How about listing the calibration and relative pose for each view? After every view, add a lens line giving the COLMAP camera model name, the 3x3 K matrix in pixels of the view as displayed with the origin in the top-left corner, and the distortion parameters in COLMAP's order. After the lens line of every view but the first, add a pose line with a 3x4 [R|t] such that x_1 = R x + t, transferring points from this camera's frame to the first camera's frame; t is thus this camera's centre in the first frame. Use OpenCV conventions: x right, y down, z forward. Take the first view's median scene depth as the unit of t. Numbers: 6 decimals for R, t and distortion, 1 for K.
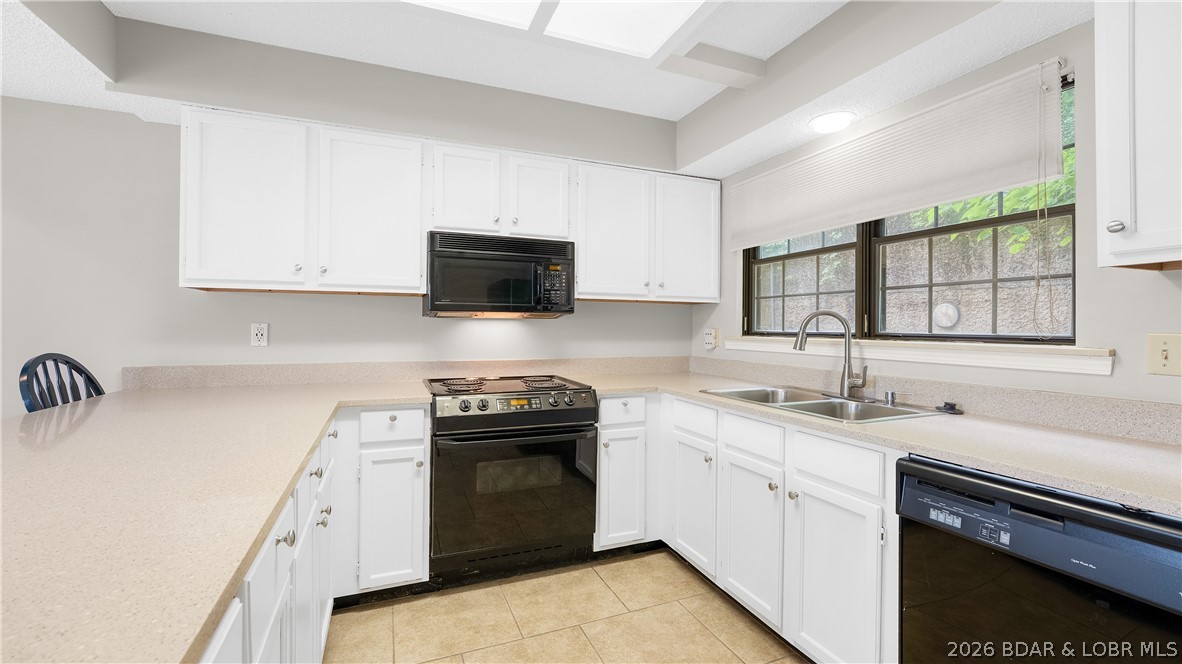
lens RADIAL K [[476.7, 0, 591.0], [0, 476.7, 332.0], [0, 0, 1]] dist [-0.002231, -0.000075]
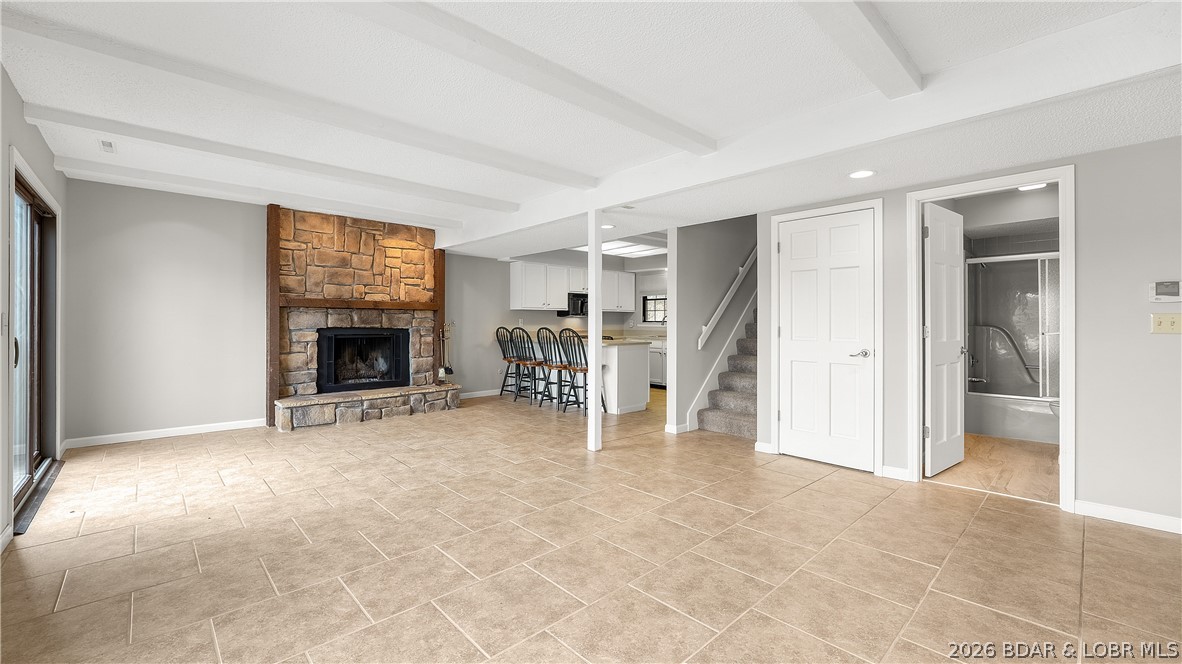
lens RADIAL K [[476.1, 0, 576.9], [0, 476.1, 323.5], [0, 0, 1]] dist [0.000100, 0.000261]
pose [[0.933465, -0.006776, 0.358605, -1.588319], [0.005784, 0.999976, 0.003841, -0.000193], [-0.358622, -0.001511, 0.933482, -2.348681]]
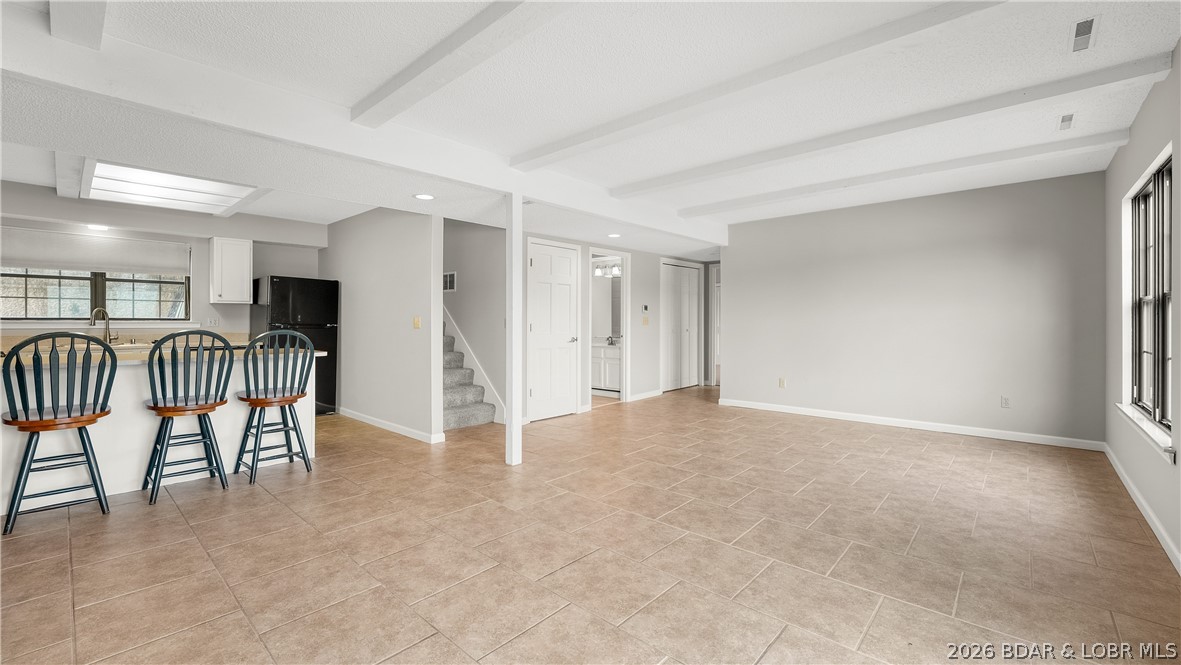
lens RADIAL K [[476.3, 0, 590.5], [0, 476.3, 332.5], [0, 0, 1]] dist [-0.002231, -0.000075]
pose [[-0.444667, -0.027175, 0.895283, -2.448695], [-0.003661, 0.999586, 0.028523, -0.002099], [-0.895688, 0.009405, -0.444583, -0.131382]]
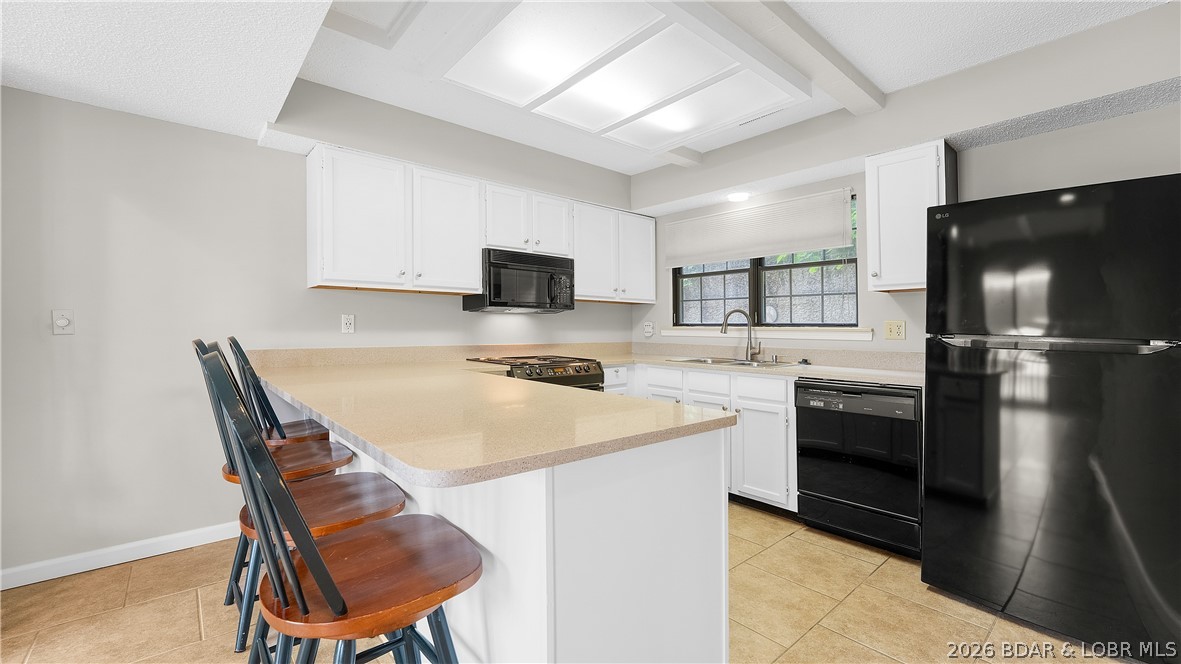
lens RADIAL K [[485.2, 0, 590.5], [0, 485.2, 332.0], [0, 0, 1]] dist [-0.000886, -0.000039]
pose [[0.943824, -0.003504, 0.330429, -0.519861], [0.003053, 0.999994, 0.001883, 0.026554], [-0.330434, -0.000769, 0.943829, -0.408811]]
